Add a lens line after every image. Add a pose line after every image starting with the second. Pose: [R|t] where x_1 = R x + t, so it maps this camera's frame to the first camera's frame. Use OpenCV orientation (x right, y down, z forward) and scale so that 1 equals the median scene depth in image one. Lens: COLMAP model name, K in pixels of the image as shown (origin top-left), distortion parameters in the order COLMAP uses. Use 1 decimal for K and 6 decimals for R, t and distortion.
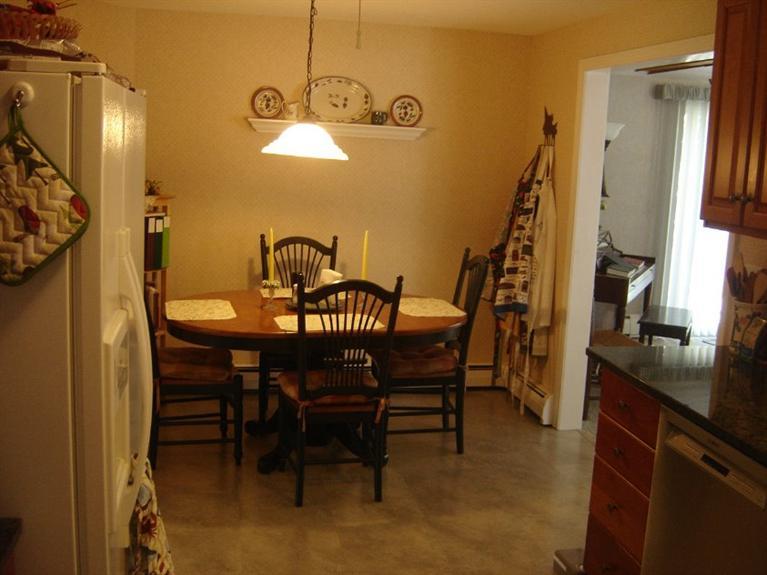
lens RADIAL K [[848.5, 0, 390.5], [0, 848.5, 285.3], [0, 0, 1]] dist [-0.146832, 0.024776]
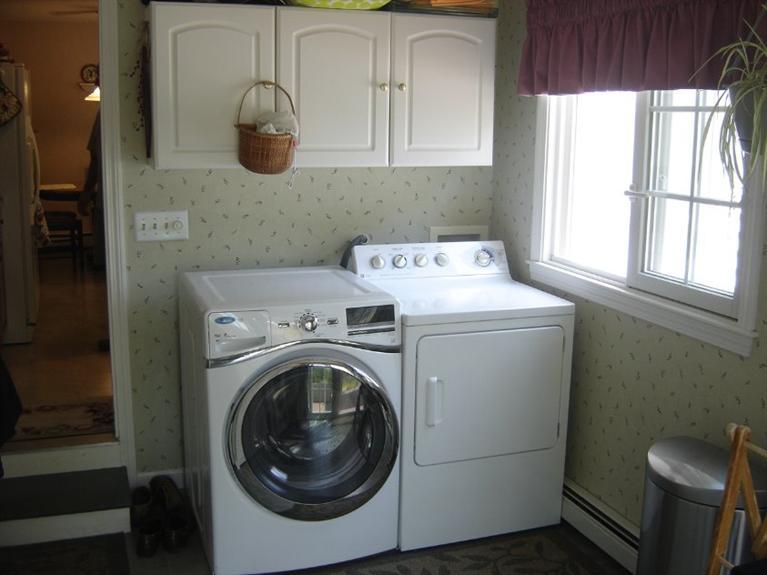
lens RADIAL K [[848.5, 0, 390.5], [0, 848.5, 285.3], [0, 0, 1]] dist [-0.146832, 0.024776]
pose [[0.985978, -0.062415, 0.154764, 0.467952], [0.056160, 0.997431, 0.044466, 0.472882], [-0.157141, -0.035151, 0.986950, -2.112265]]
